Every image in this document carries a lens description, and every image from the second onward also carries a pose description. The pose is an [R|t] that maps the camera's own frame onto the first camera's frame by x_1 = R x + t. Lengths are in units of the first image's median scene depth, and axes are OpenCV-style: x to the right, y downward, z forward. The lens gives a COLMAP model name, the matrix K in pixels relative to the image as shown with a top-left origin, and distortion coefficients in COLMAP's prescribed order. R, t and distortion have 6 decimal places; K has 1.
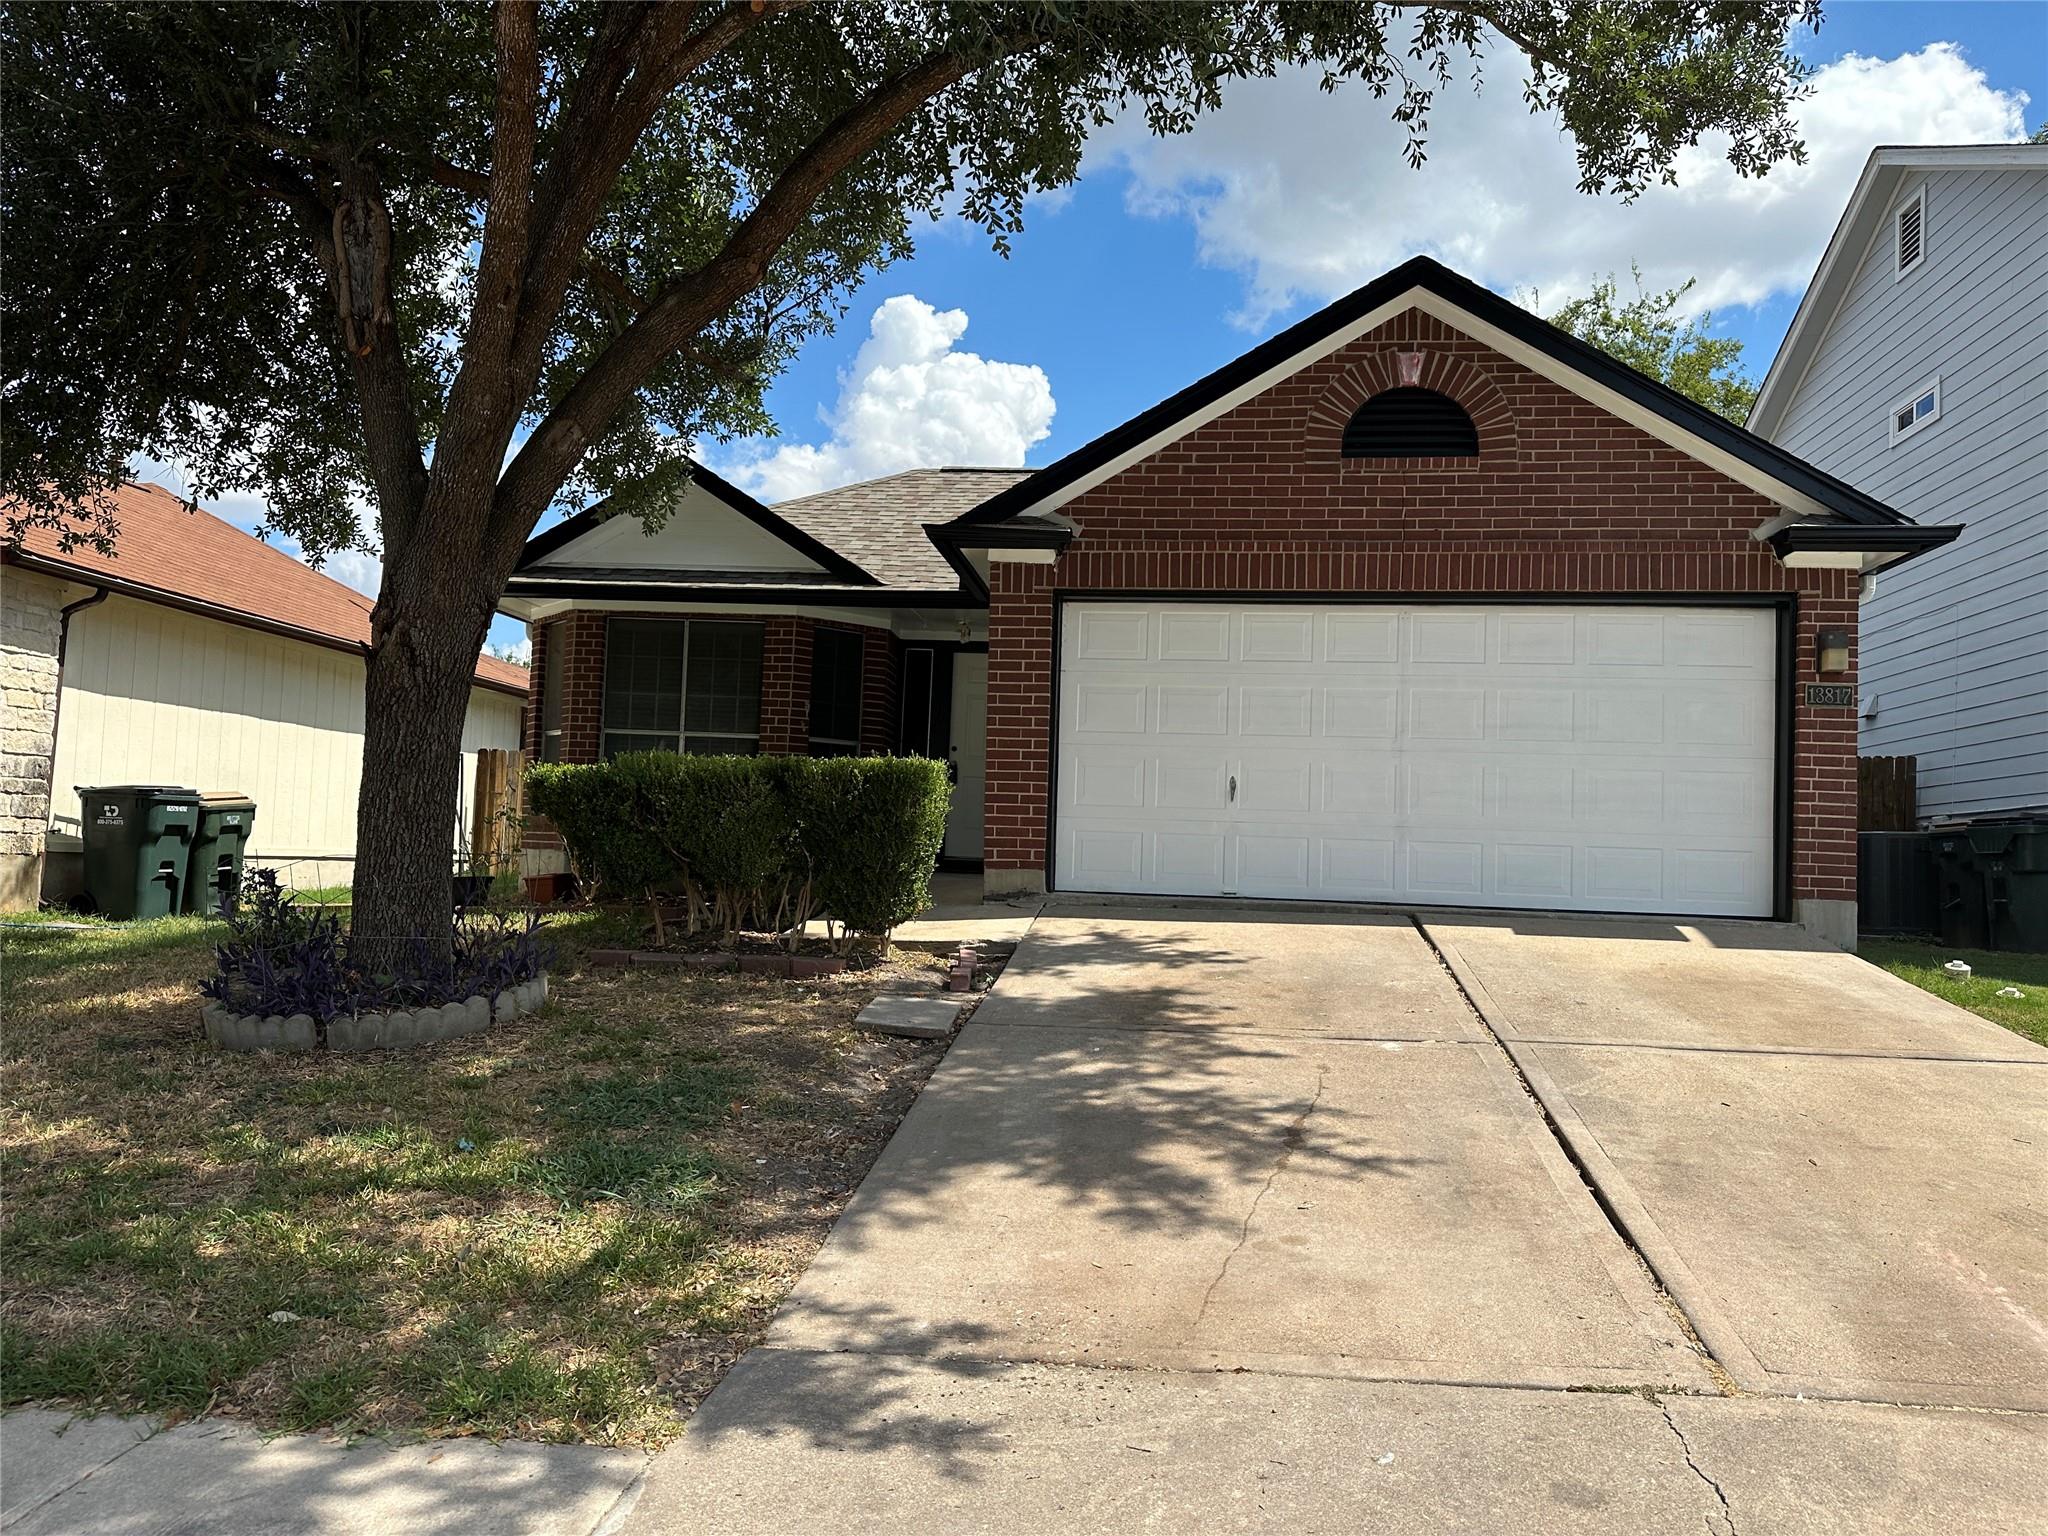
lens RADIAL K [[1457.9, 0, 1019.4], [0, 1457.9, 768.4], [0, 0, 1]] dist [0.075003, -0.090447]
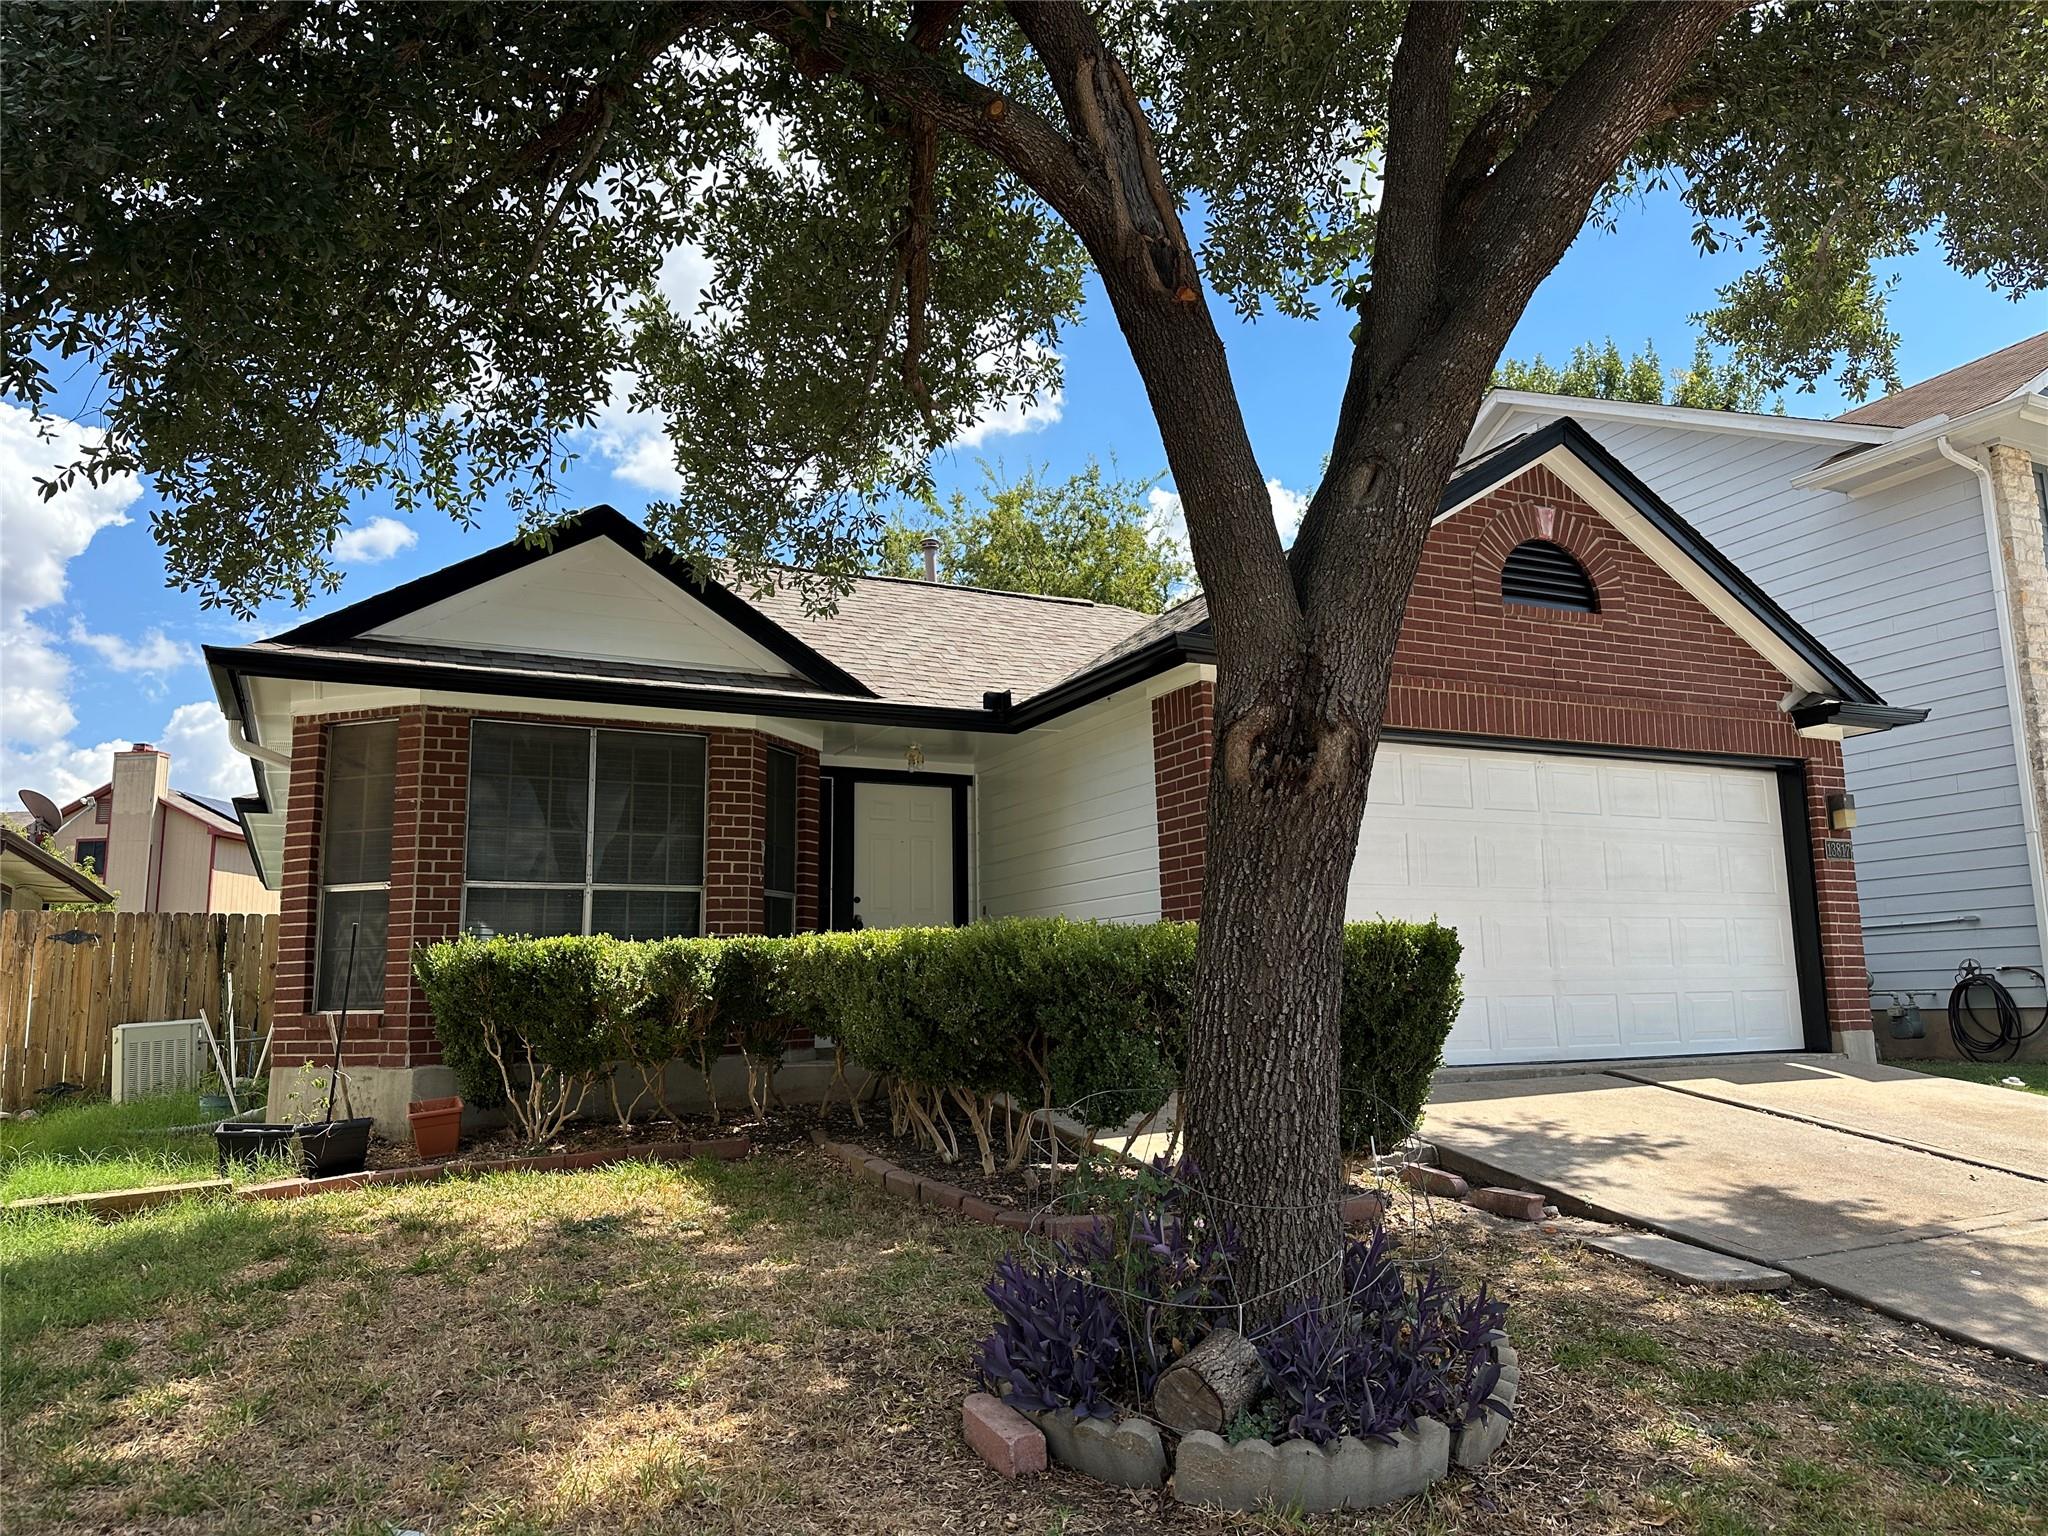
lens RADIAL K [[1457.9, 0, 1011.4], [0, 1457.9, 753.7], [0, 0, 1]] dist [0.075003, -0.090447]
pose [[0.834066, 0.039412, 0.550255, -0.614992], [0.013780, 0.995645, -0.092201, -0.026280], [-0.551492, 0.084484, 0.829891, 0.391603]]
